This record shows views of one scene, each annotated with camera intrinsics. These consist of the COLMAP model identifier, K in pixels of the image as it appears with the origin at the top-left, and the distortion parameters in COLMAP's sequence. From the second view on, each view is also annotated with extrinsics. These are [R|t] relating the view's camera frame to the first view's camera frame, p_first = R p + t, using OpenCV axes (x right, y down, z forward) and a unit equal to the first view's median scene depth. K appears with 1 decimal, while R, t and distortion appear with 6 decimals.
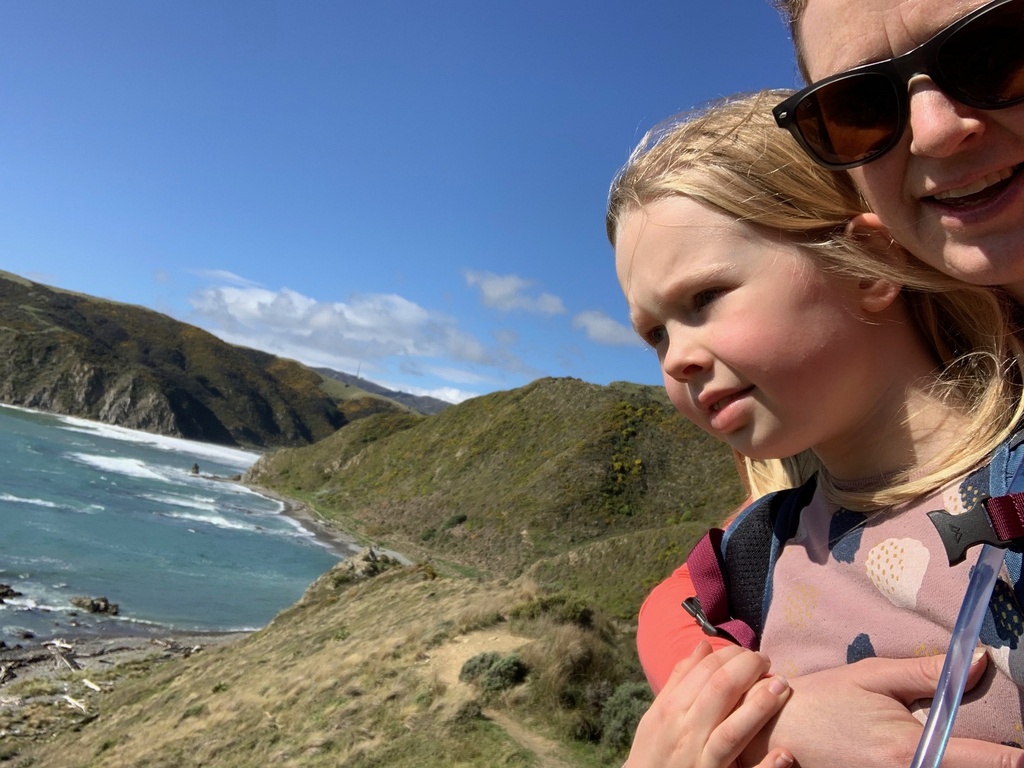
lens RADIAL K [[944.4, 0, 512.0], [0, 944.4, 384.0], [0, 0, 1]] dist [0.132053, -0.298148]
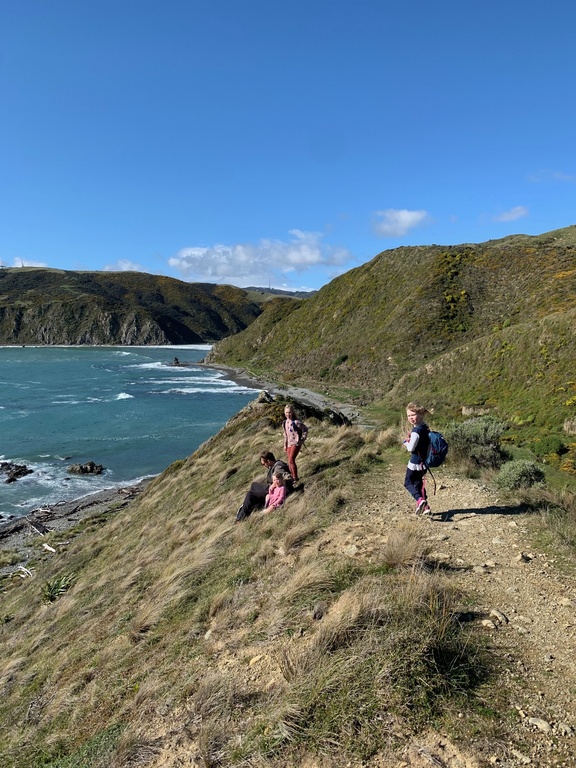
lens RADIAL K [[580.1, 0, 288.0], [0, 580.1, 384.0], [0, 0, 1]] dist [0.079808, -0.000741]
pose [[0.968046, -0.189363, -0.164405, 0.001250], [0.215308, 0.963720, 0.157752, 0.019506], [0.128568, -0.188109, 0.973697, 0.105343]]
